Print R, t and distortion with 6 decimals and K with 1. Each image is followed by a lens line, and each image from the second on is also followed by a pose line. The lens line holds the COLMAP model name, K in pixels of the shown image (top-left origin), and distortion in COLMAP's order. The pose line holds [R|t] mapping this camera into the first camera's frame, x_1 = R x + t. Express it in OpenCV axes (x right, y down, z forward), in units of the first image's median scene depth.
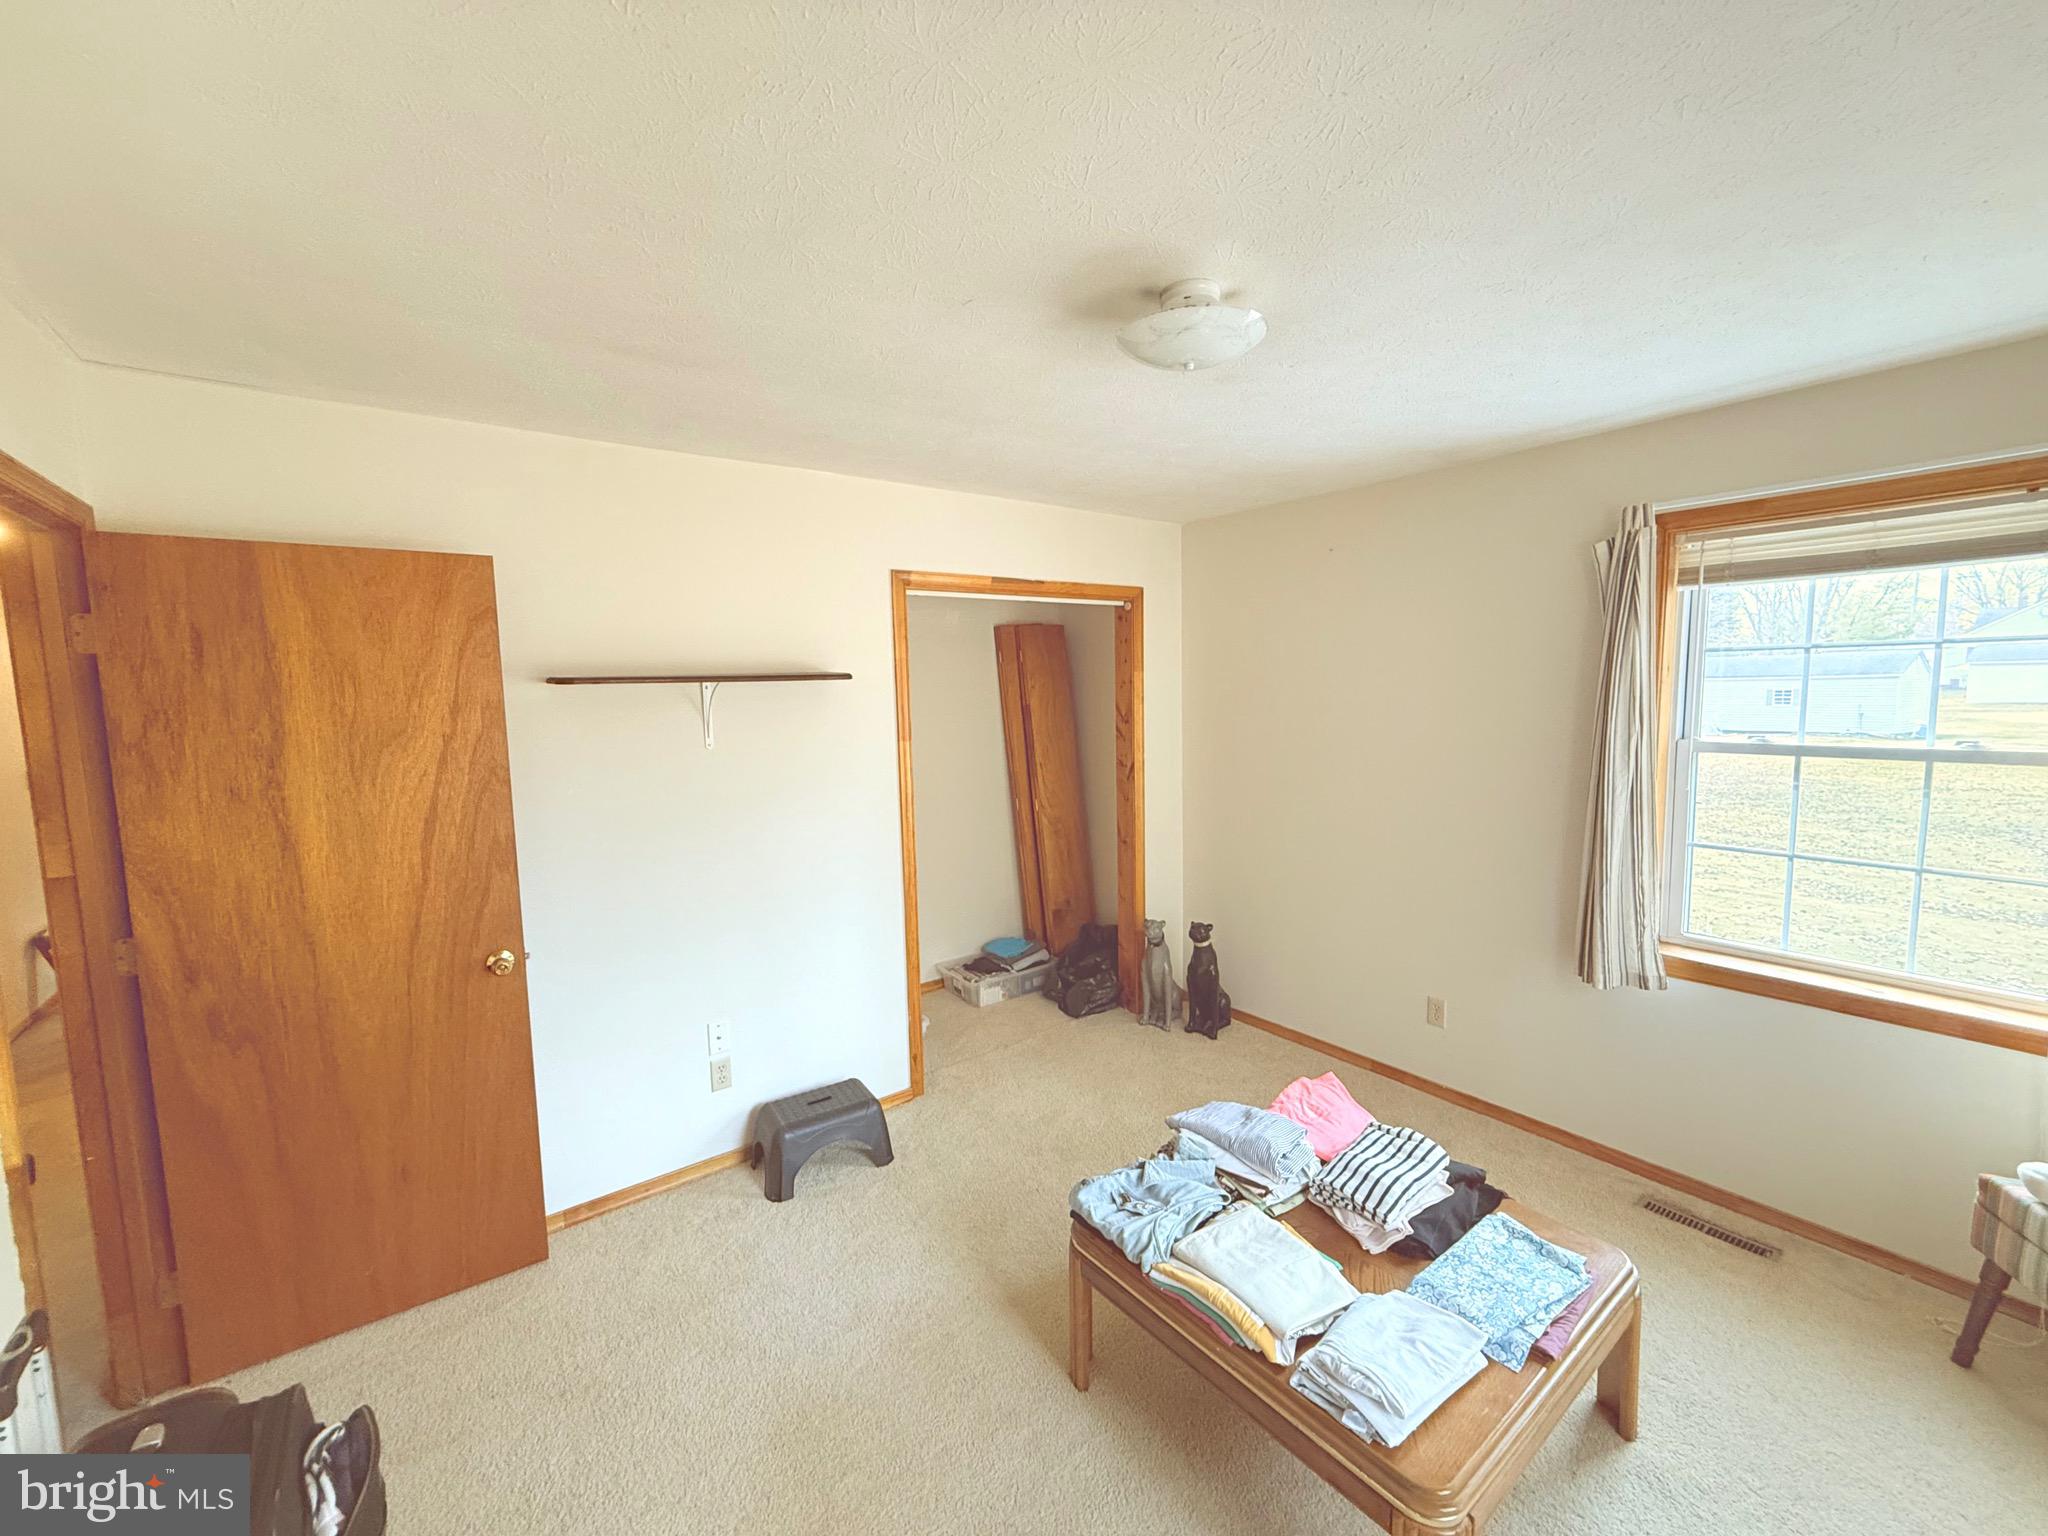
lens RADIAL K [[820.2, 0, 1019.2], [0, 820.2, 767.6], [0, 0, 1]] dist [0.000794, 0.000279]
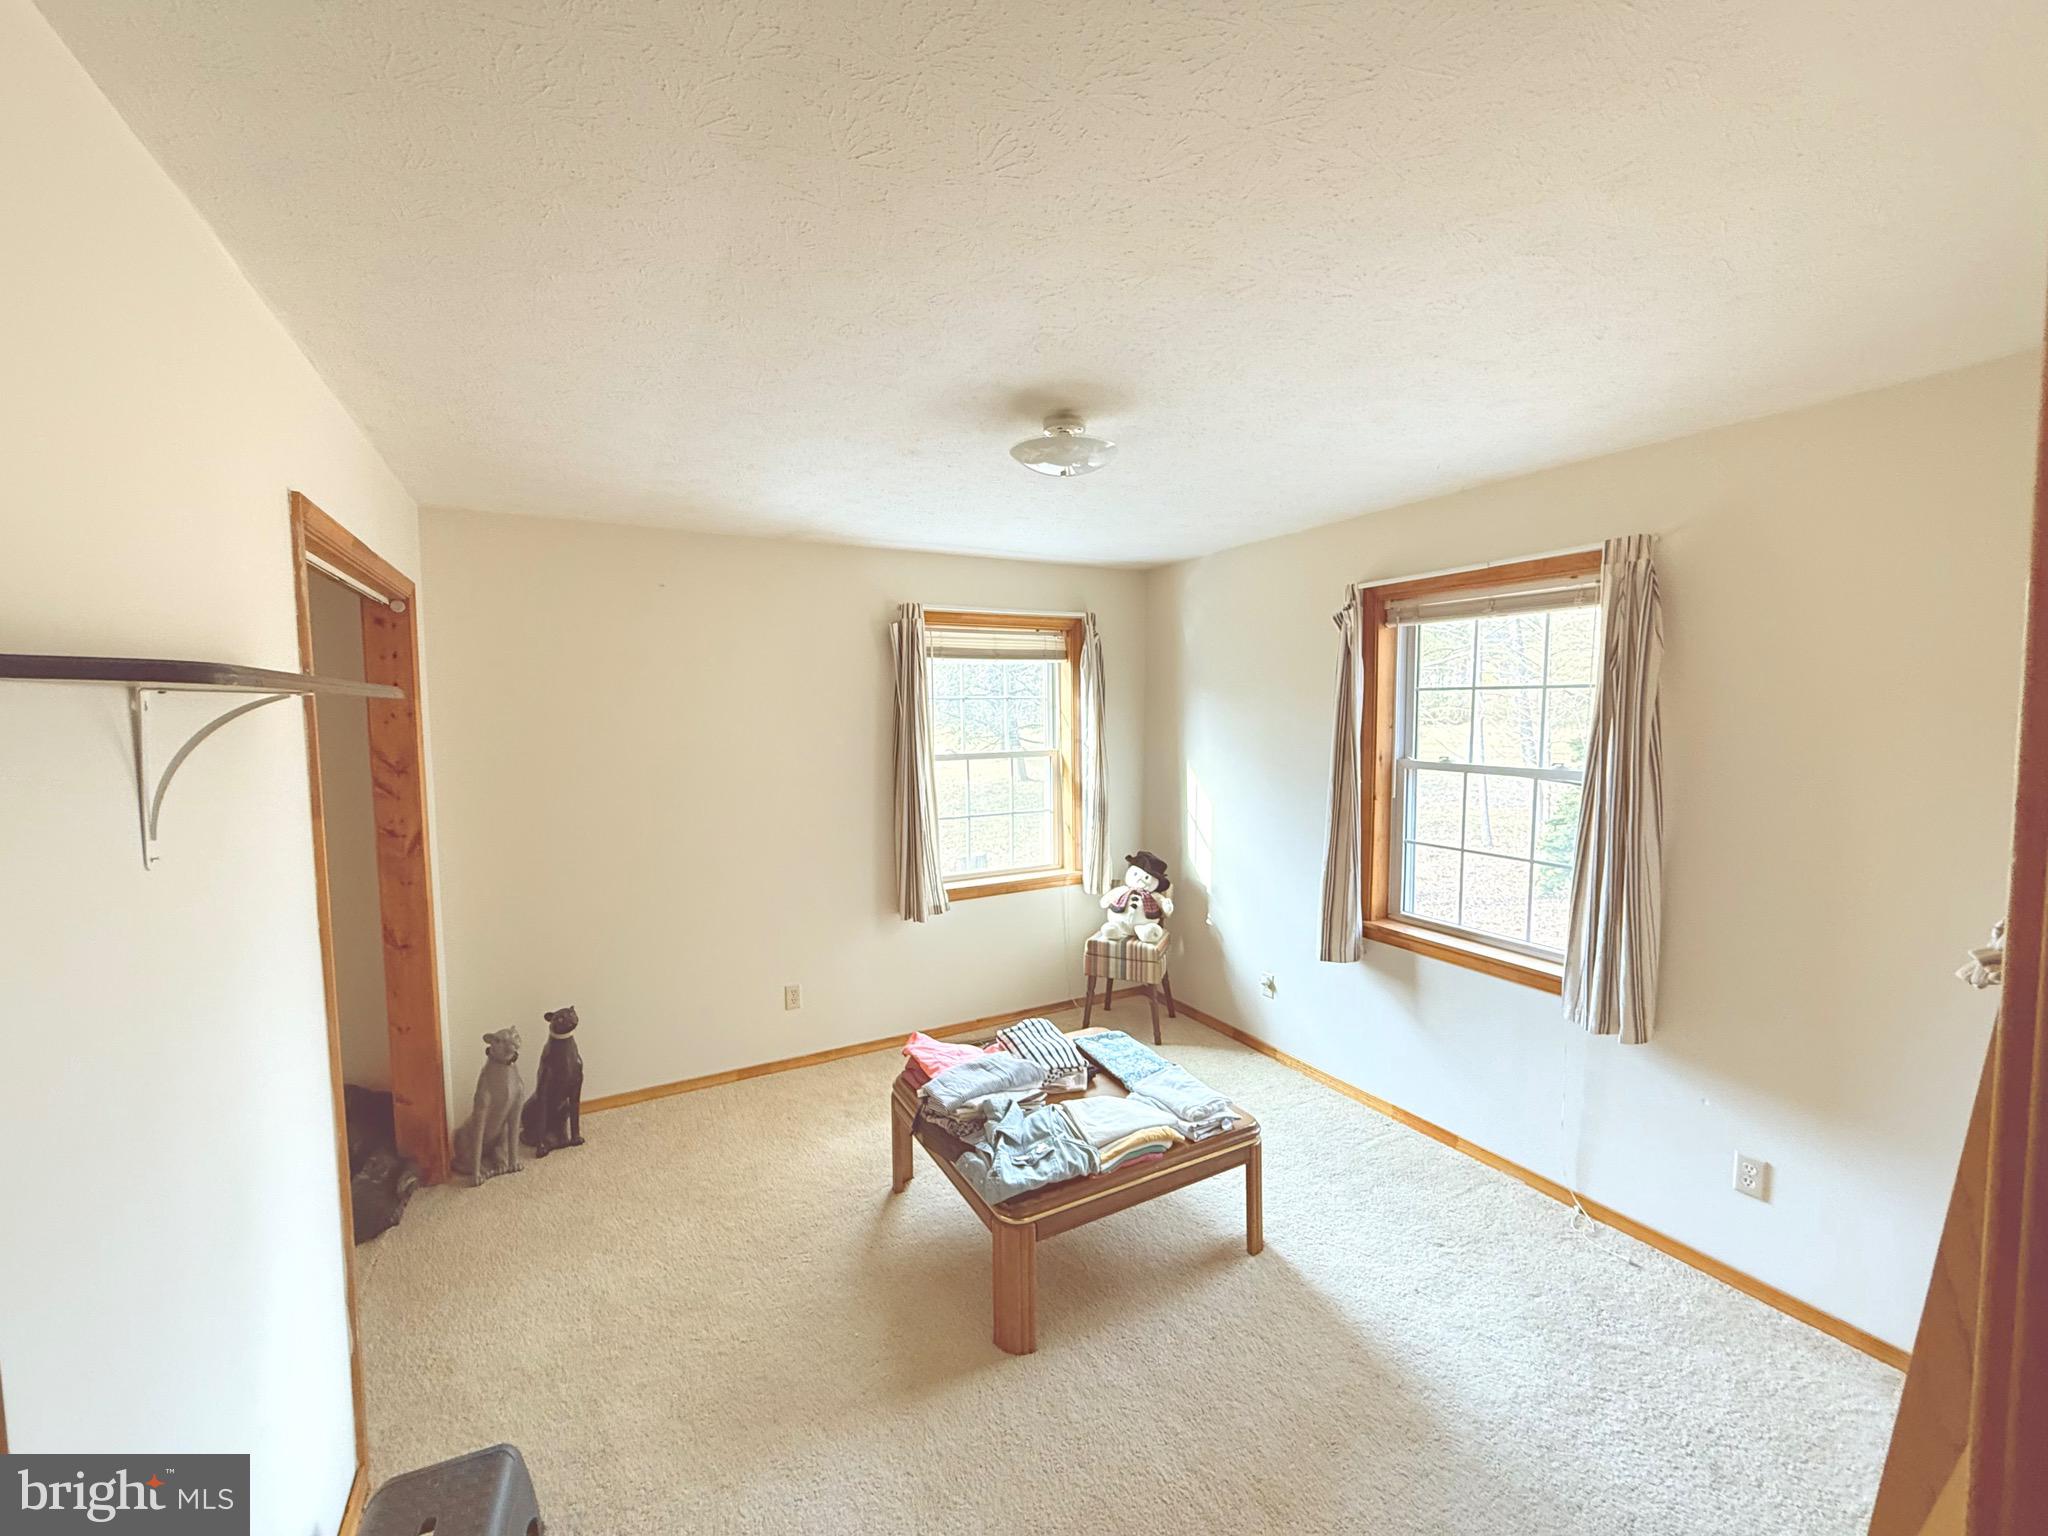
lens RADIAL K [[820.2, 0, 1019.2], [0, 820.2, 767.6], [0, 0, 1]] dist [0.000794, 0.000279]
pose [[0.148957, -0.049444, 0.987607, -0.747649], [0.105968, 0.993796, 0.033771, -0.043071], [-0.983149, 0.099624, 0.153272, 0.594104]]
